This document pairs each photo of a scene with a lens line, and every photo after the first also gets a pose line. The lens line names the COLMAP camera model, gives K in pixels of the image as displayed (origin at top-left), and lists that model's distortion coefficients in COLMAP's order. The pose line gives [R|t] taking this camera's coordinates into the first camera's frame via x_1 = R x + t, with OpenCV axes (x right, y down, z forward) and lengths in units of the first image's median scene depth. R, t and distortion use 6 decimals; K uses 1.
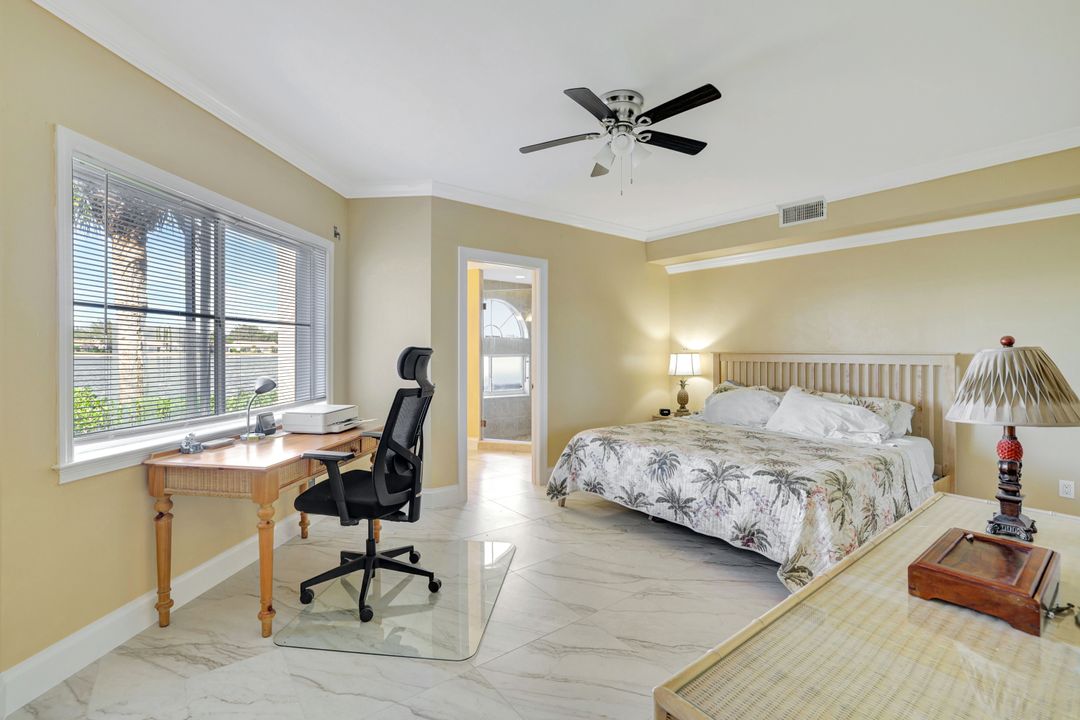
lens RADIAL K [[475.3, 0, 541.7], [0, 475.3, 348.5], [0, 0, 1]] dist [-0.000271, -0.000022]
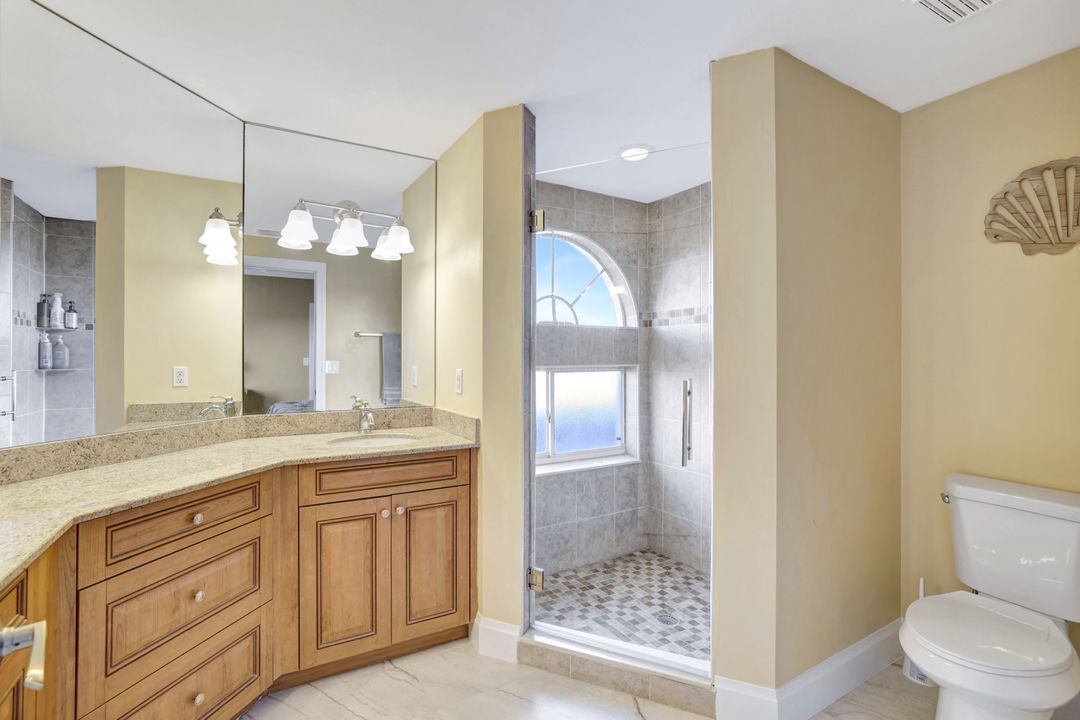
lens RADIAL K [[512.8, 0, 540.0], [0, 512.8, 360.0], [0, 0, 1]] dist [-0.000344, -0.000122]
pose [[0.992533, 0.003051, -0.121938, -0.062602], [-0.002240, 0.999974, 0.006794, 0.004440], [0.121956, -0.006470, 0.992514, 0.551164]]
